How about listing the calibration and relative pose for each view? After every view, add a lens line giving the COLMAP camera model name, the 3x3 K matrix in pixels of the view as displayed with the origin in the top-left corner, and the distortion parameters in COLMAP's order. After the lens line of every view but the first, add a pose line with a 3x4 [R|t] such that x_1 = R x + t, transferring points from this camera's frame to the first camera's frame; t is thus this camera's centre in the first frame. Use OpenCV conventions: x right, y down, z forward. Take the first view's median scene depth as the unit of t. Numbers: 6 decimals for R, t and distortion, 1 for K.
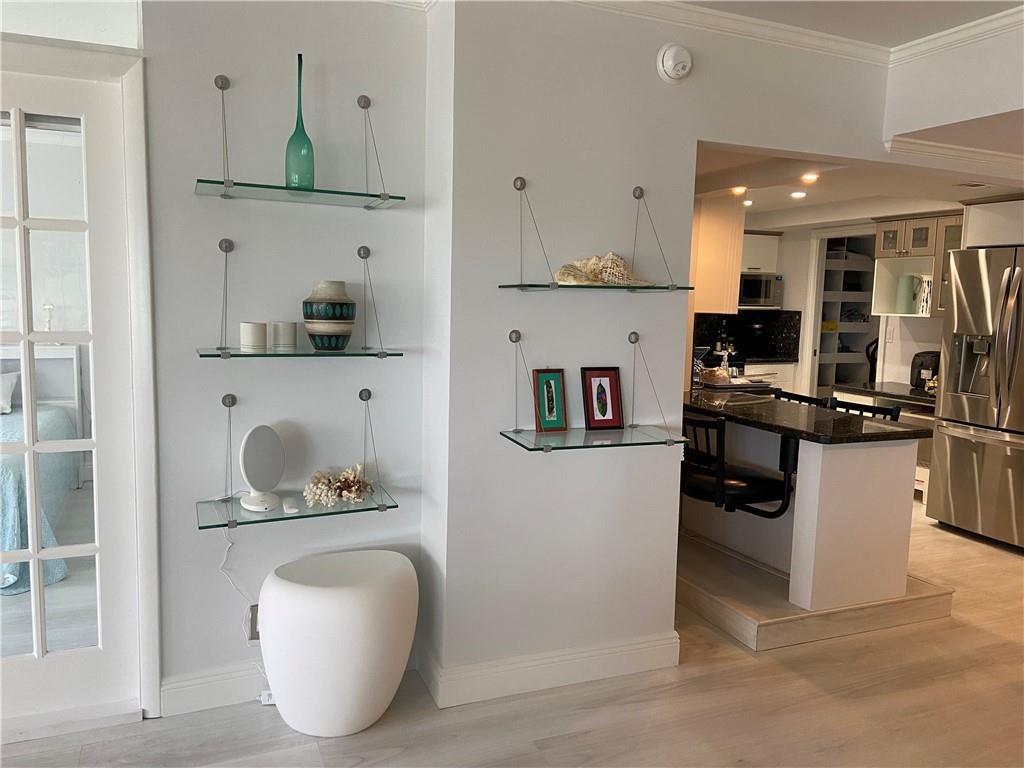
lens RADIAL K [[764.1, 0, 514.1], [0, 764.1, 380.3], [0, 0, 1]] dist [0.117154, -0.158599]
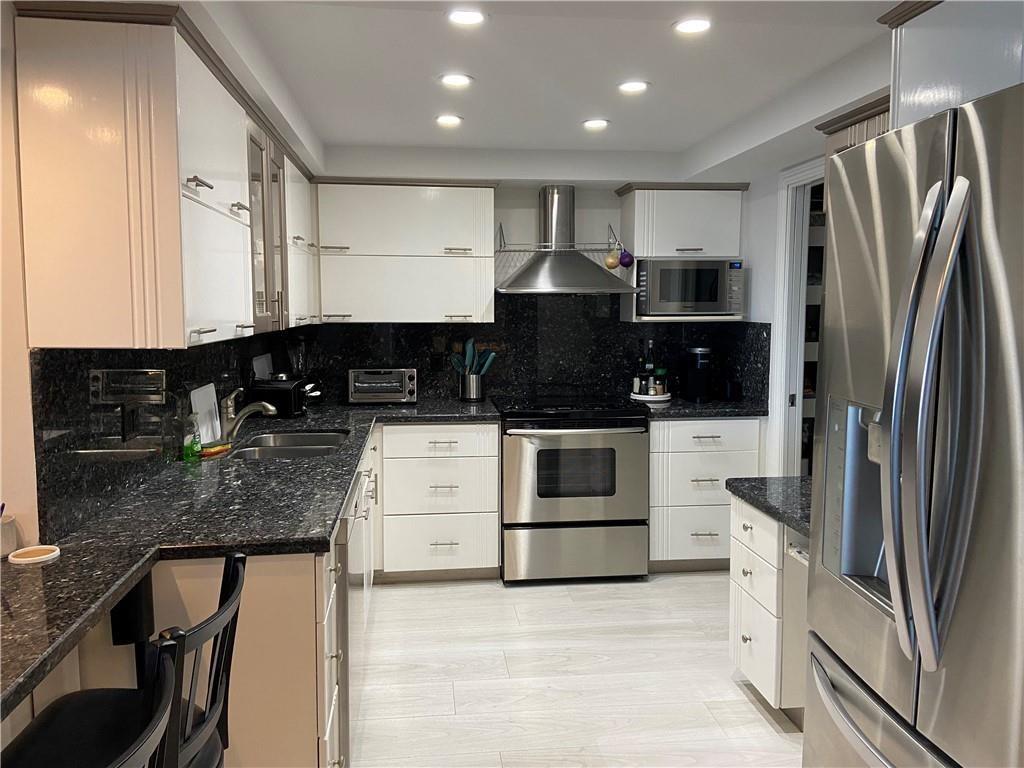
lens RADIAL K [[764.1, 0, 514.1], [0, 764.1, 380.3], [0, 0, 1]] dist [0.117154, -0.158599]
pose [[0.961960, -0.000564, -0.273189, 0.345084], [-0.001922, 0.999959, -0.008835, -0.043640], [0.273183, 0.009024, 0.961920, 0.422864]]
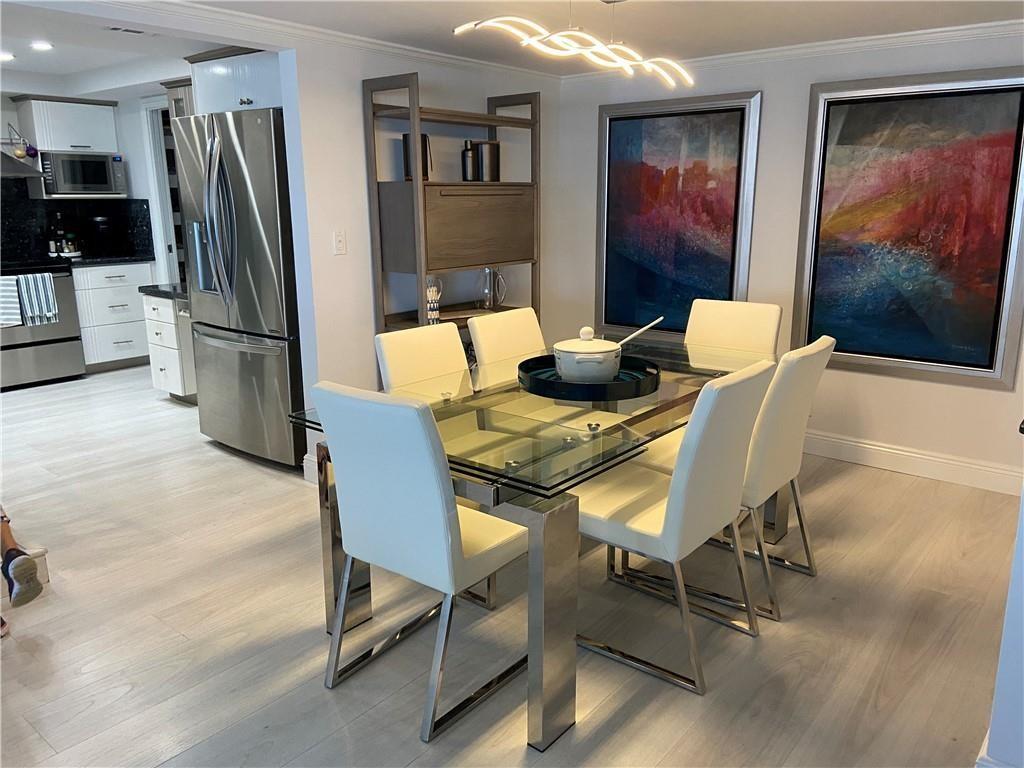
lens RADIAL K [[764.1, 0, 514.1], [0, 764.1, 380.3], [0, 0, 1]] dist [0.117154, -0.158599]
pose [[0.882747, -0.134662, 0.450137, 0.313775], [0.073804, 0.985896, 0.150205, 0.007022], [-0.464015, -0.099371, 0.880236, 0.048115]]
